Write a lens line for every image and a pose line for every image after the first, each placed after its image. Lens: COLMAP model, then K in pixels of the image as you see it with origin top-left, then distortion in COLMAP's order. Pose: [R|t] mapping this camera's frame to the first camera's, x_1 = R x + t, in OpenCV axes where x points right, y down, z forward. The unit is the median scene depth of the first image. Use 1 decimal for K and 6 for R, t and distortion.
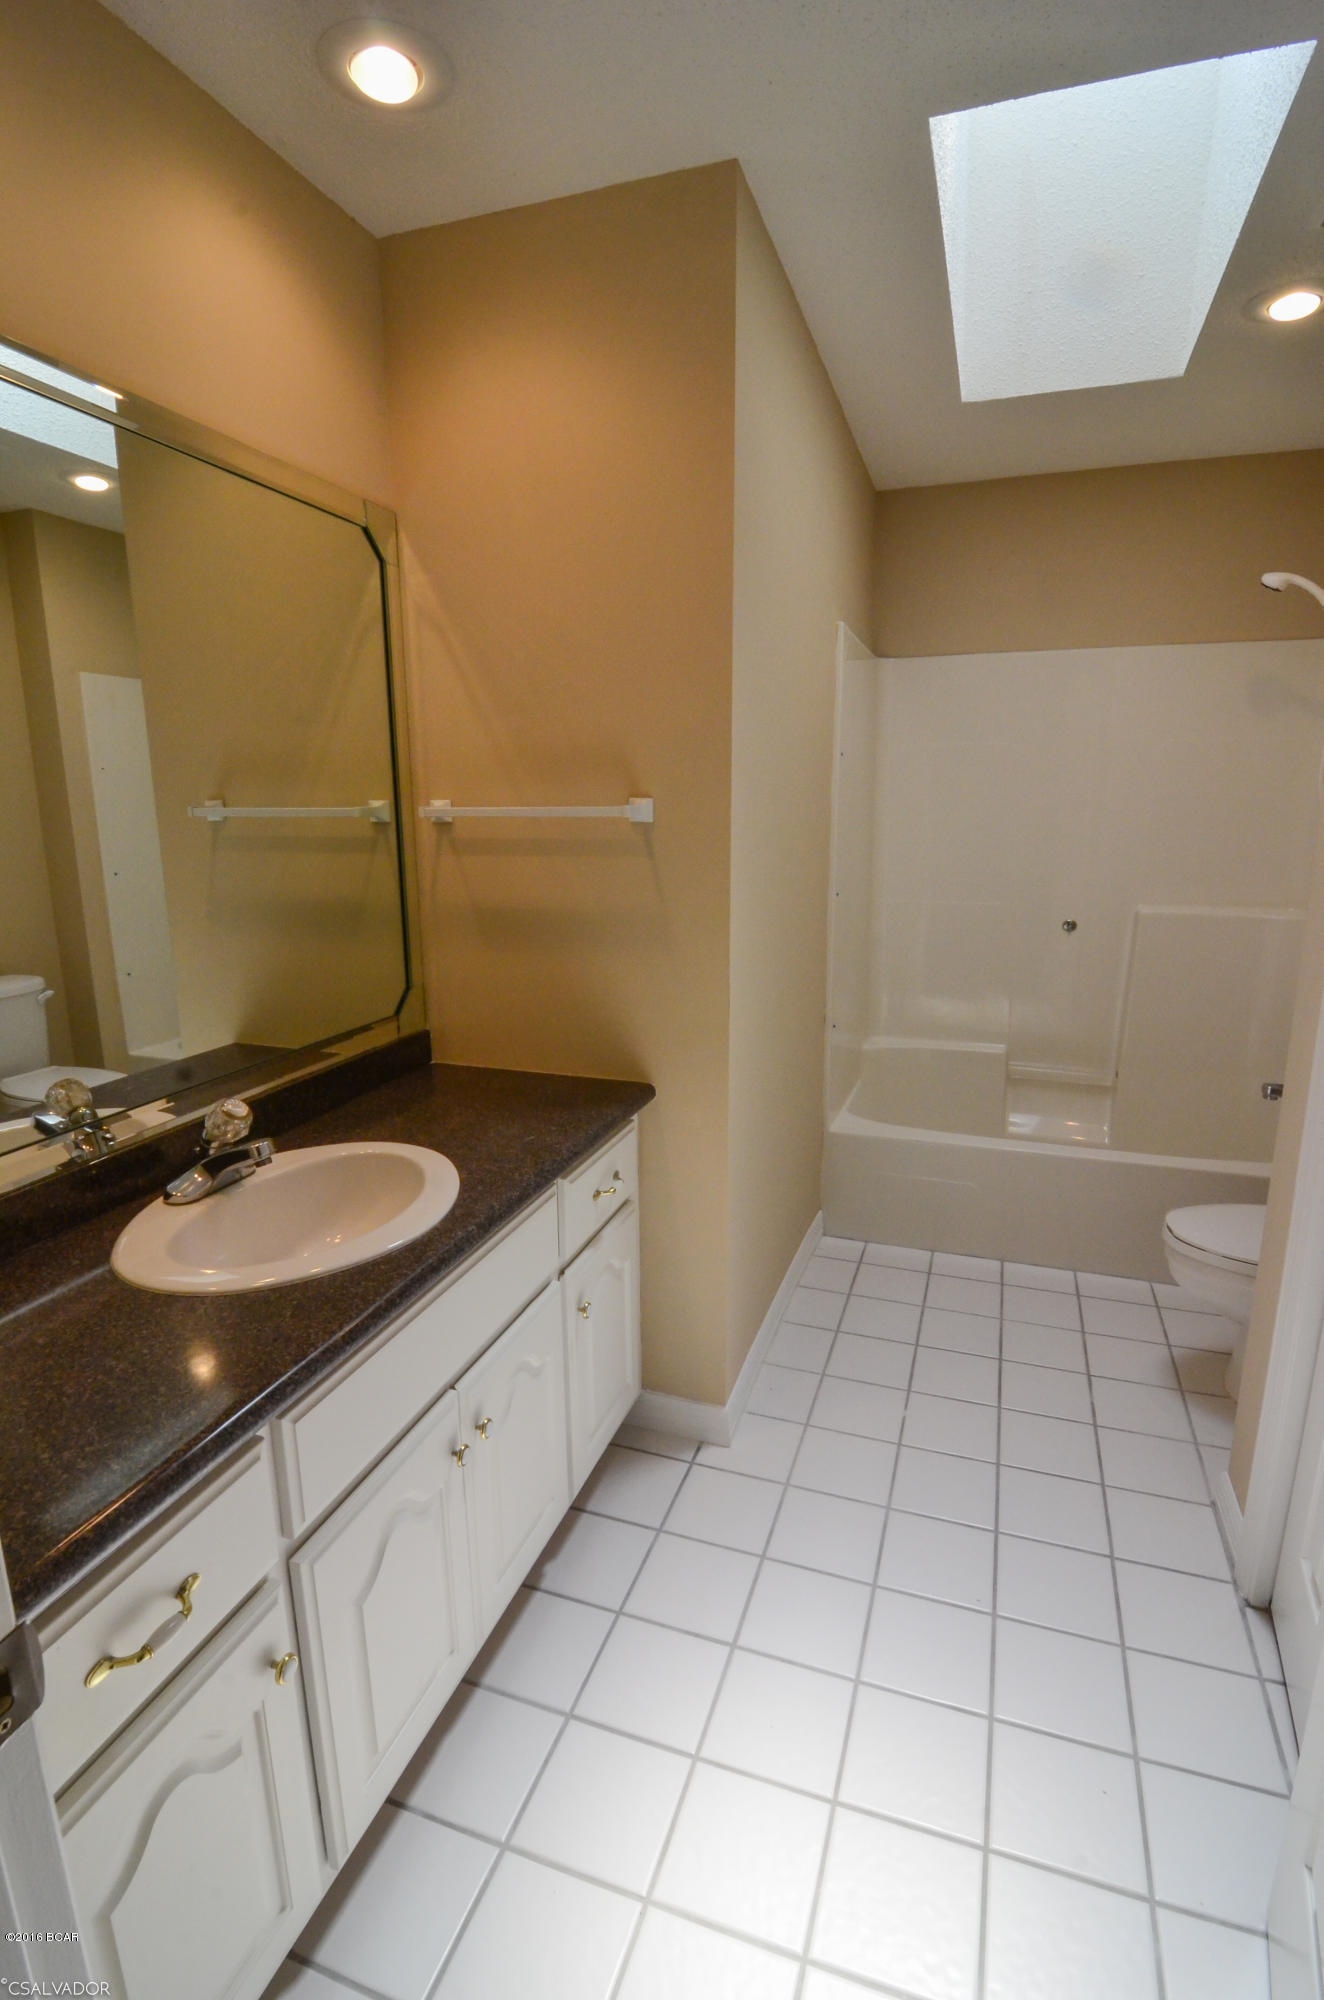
lens RADIAL K [[1008.2, 0, 662.0], [0, 1008.2, 1000.0], [0, 0, 1]] dist [0.000539, -0.014230]
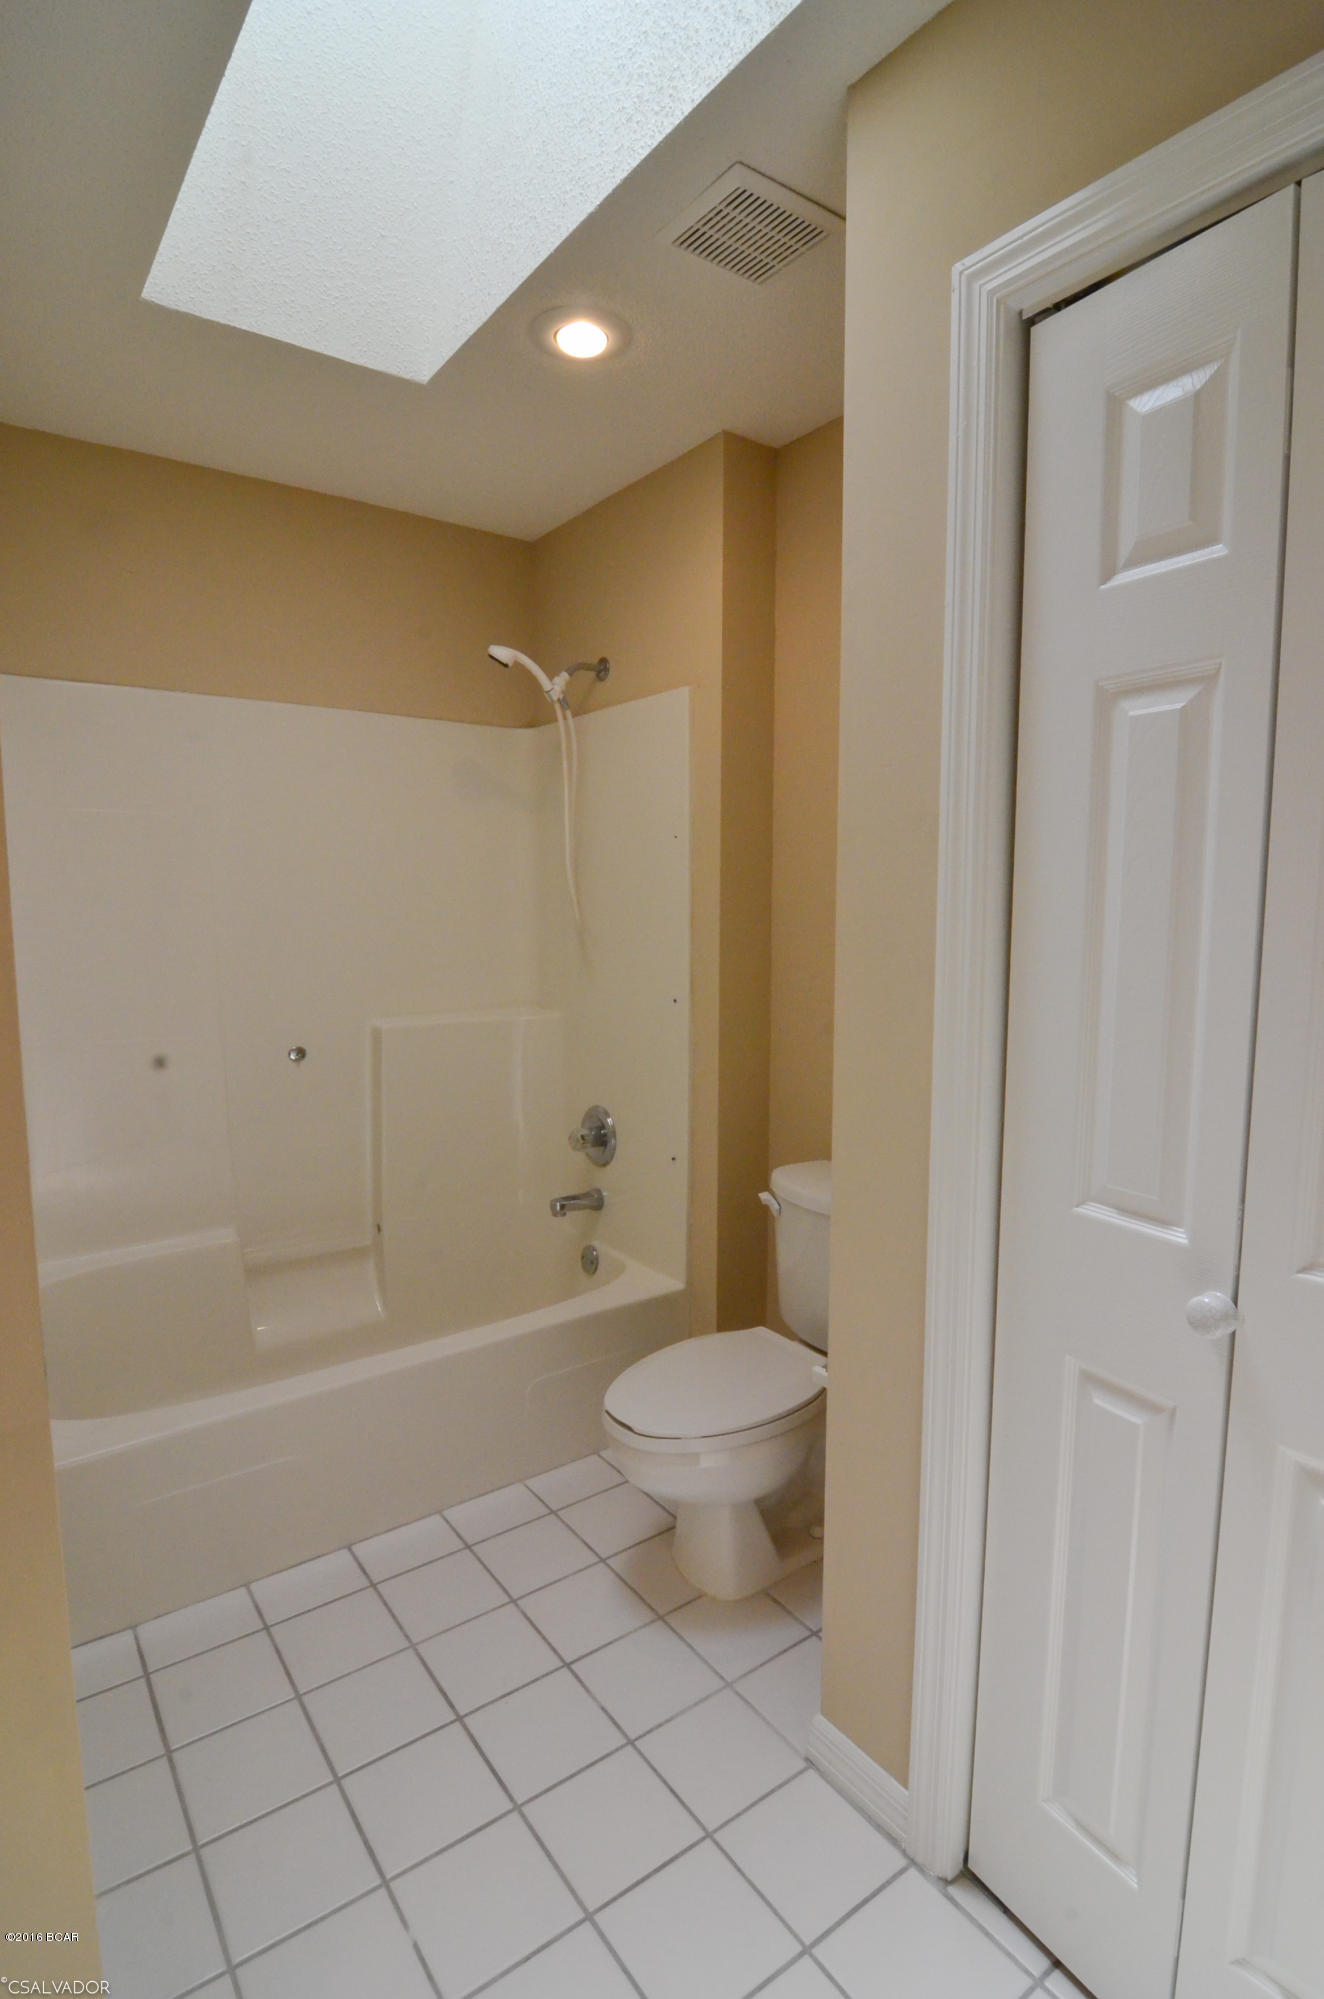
lens RADIAL K [[1007.7, 0, 662.0], [0, 1007.7, 999.5], [0, 0, 1]] dist [0.000539, -0.014230]
pose [[0.559654, -0.083393, 0.824520, -0.086469], [0.163900, 0.986410, -0.011483, -0.073705], [-0.812357, 0.141565, 0.565717, 0.402550]]
